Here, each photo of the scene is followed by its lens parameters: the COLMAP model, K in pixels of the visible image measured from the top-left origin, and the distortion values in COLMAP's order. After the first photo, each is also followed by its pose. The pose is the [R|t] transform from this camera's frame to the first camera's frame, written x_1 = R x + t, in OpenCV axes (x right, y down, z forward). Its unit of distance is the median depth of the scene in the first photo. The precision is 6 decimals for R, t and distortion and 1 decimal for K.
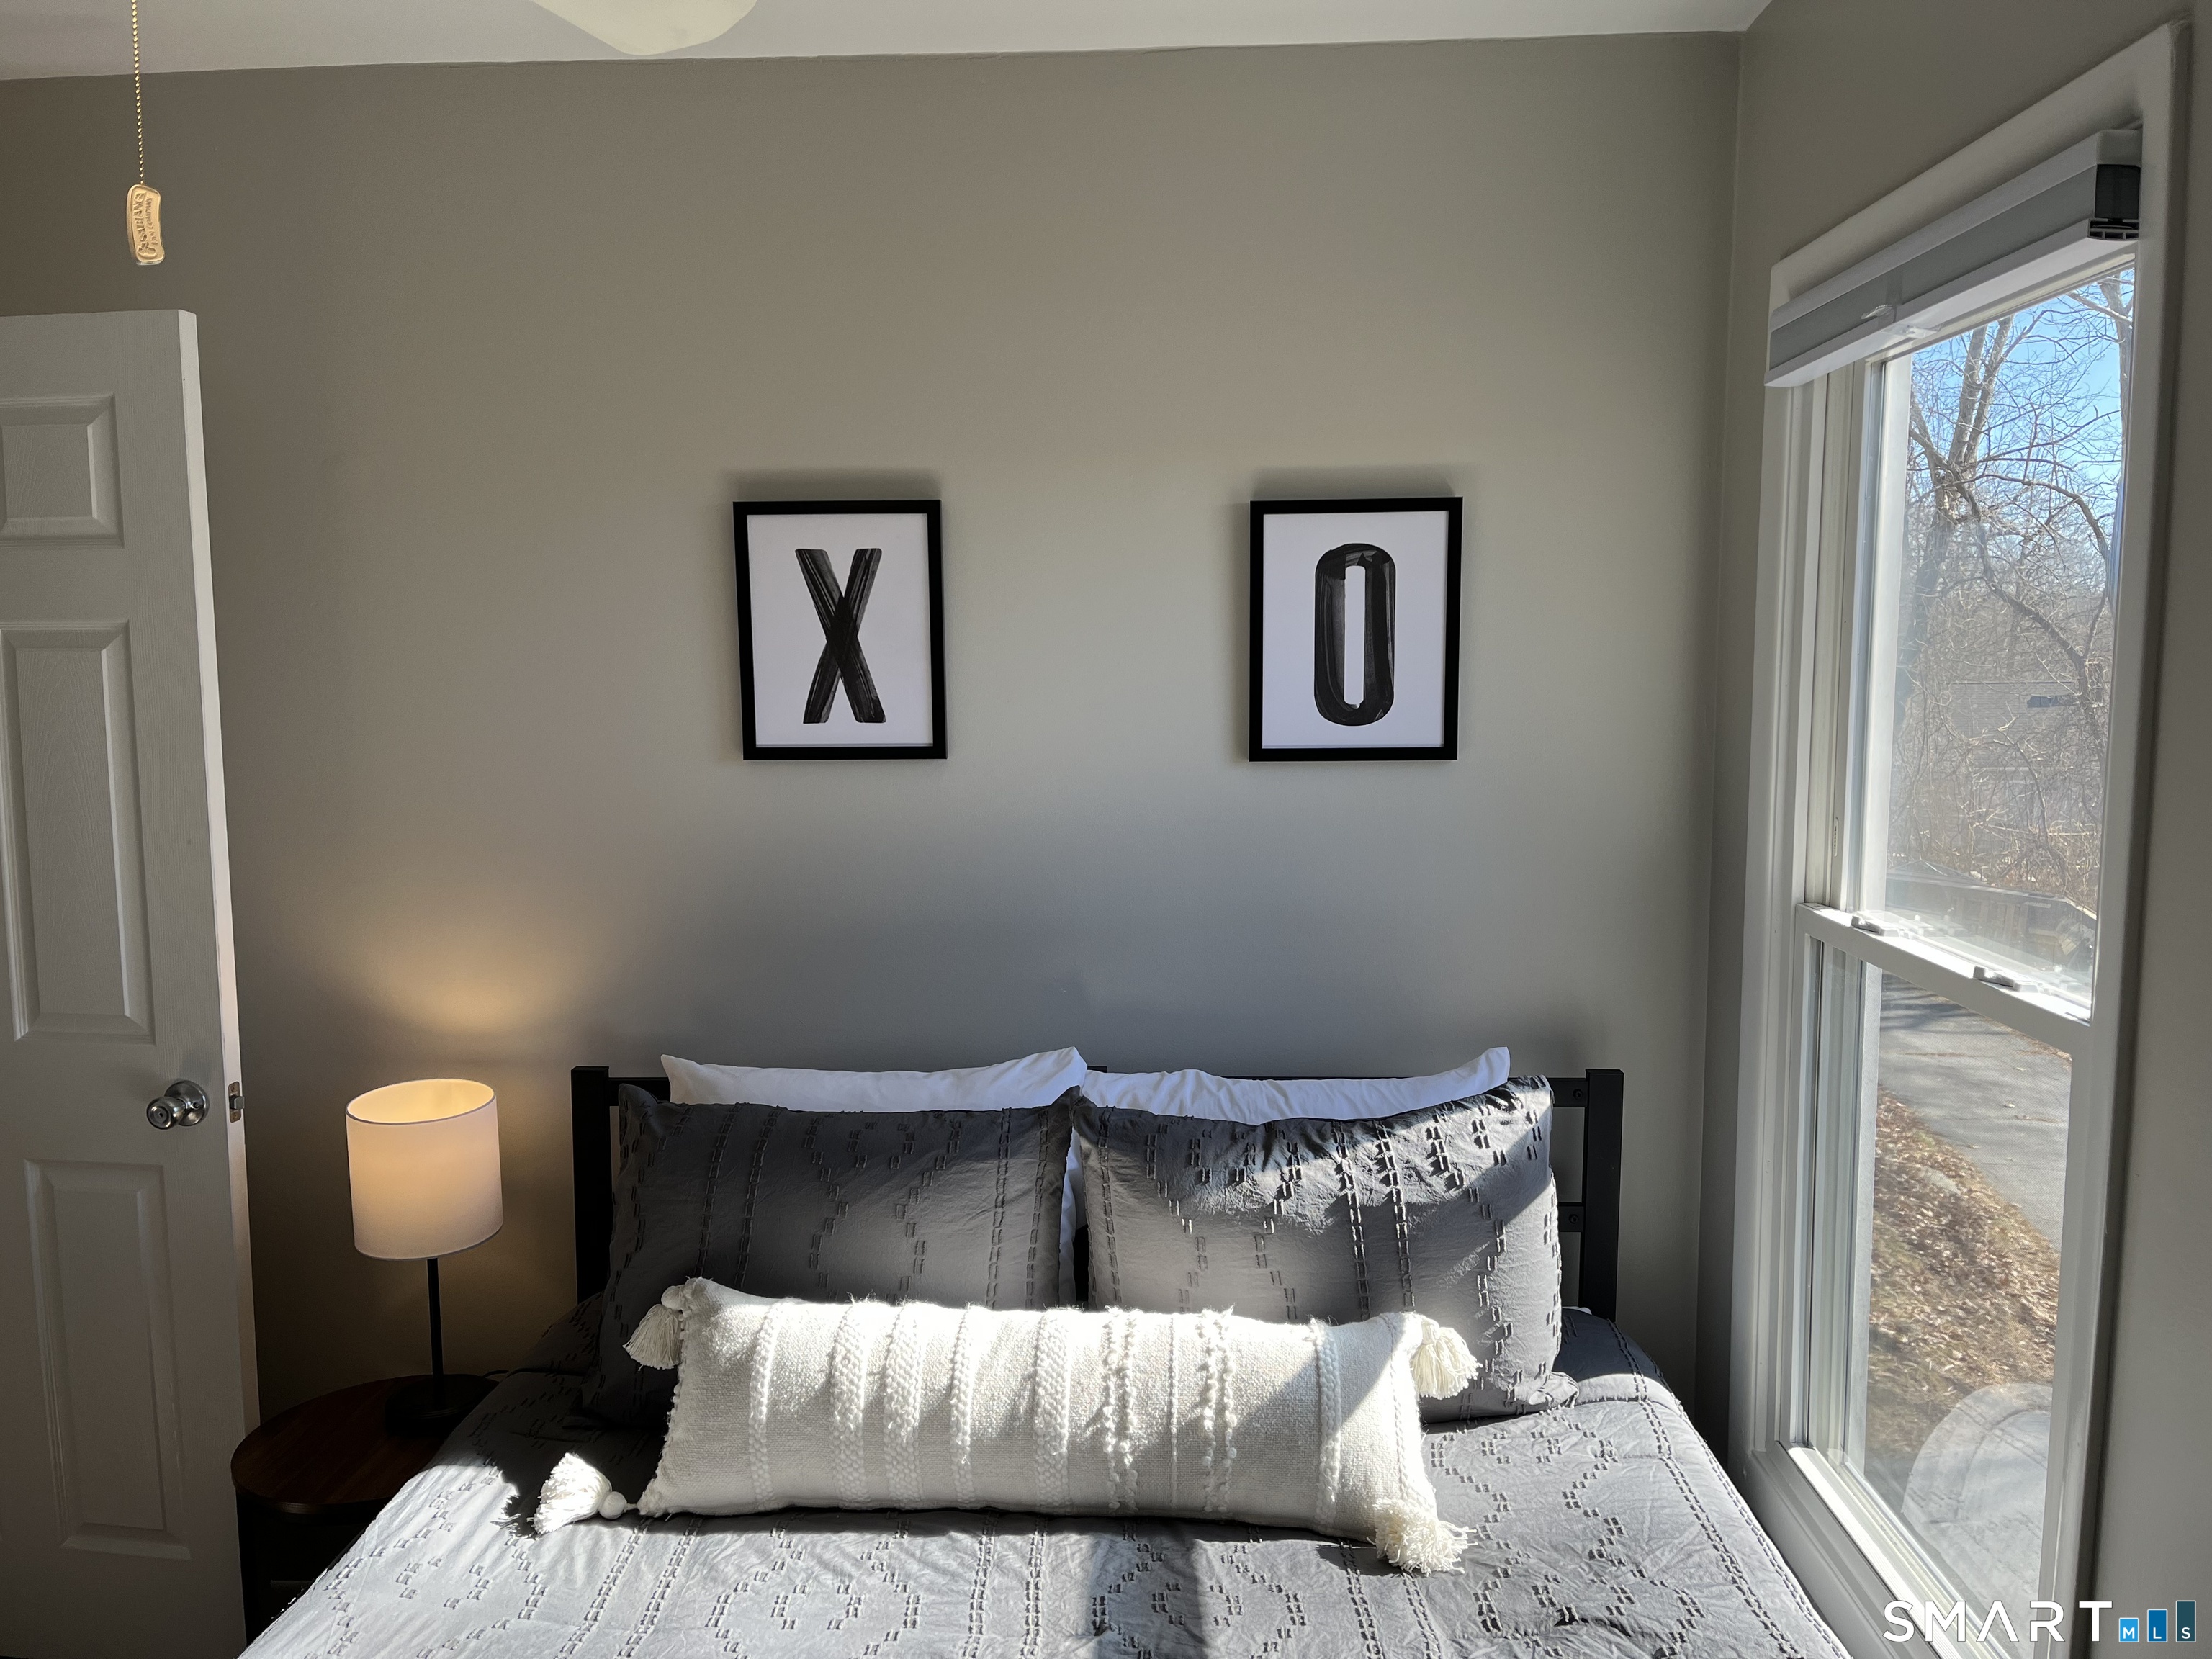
lens RADIAL K [[1676.4, 0, 1104.7], [0, 1676.4, 838.9], [0, 0, 1]] dist [0.081331, -0.106290]
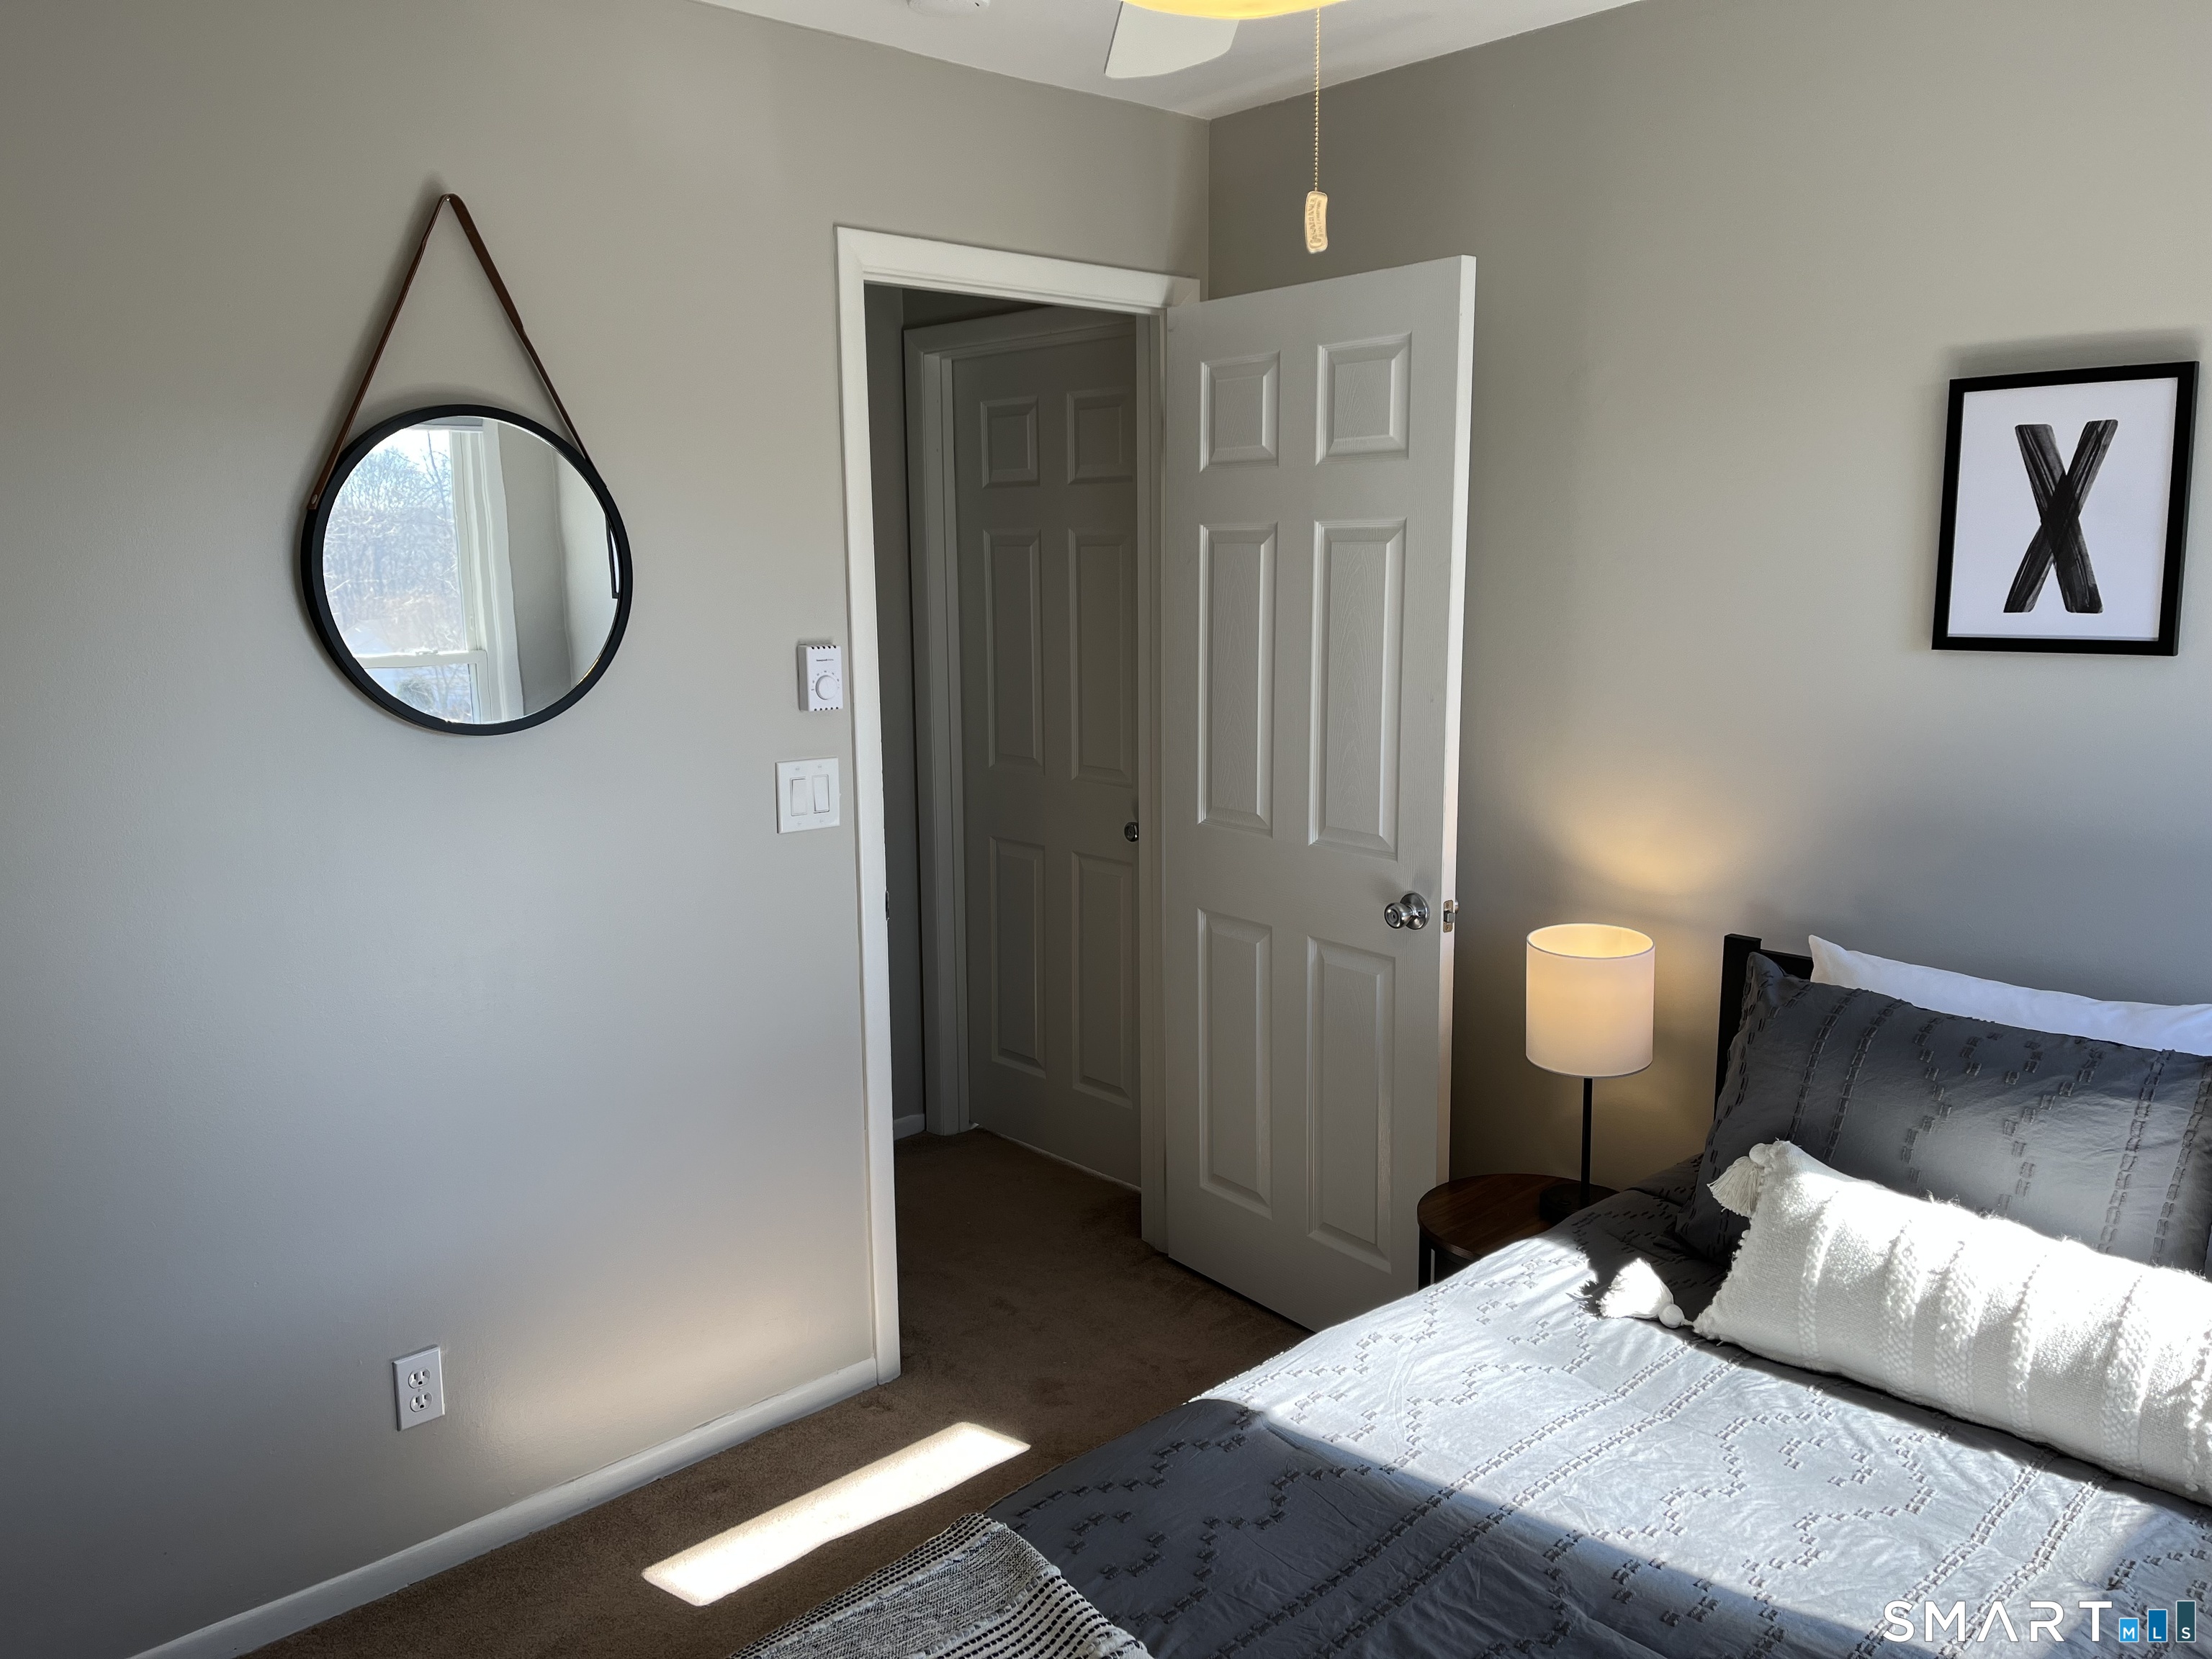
lens RADIAL K [[1676.4, 0, 1090.8], [0, 1676.4, 830.6], [0, 0, 1]] dist [0.081331, -0.106290]
pose [[0.711776, 0.112926, -0.693269, 0.148722], [-0.072017, 0.993523, 0.087895, 0.006681], [0.698704, -0.012635, 0.715299, -0.045593]]
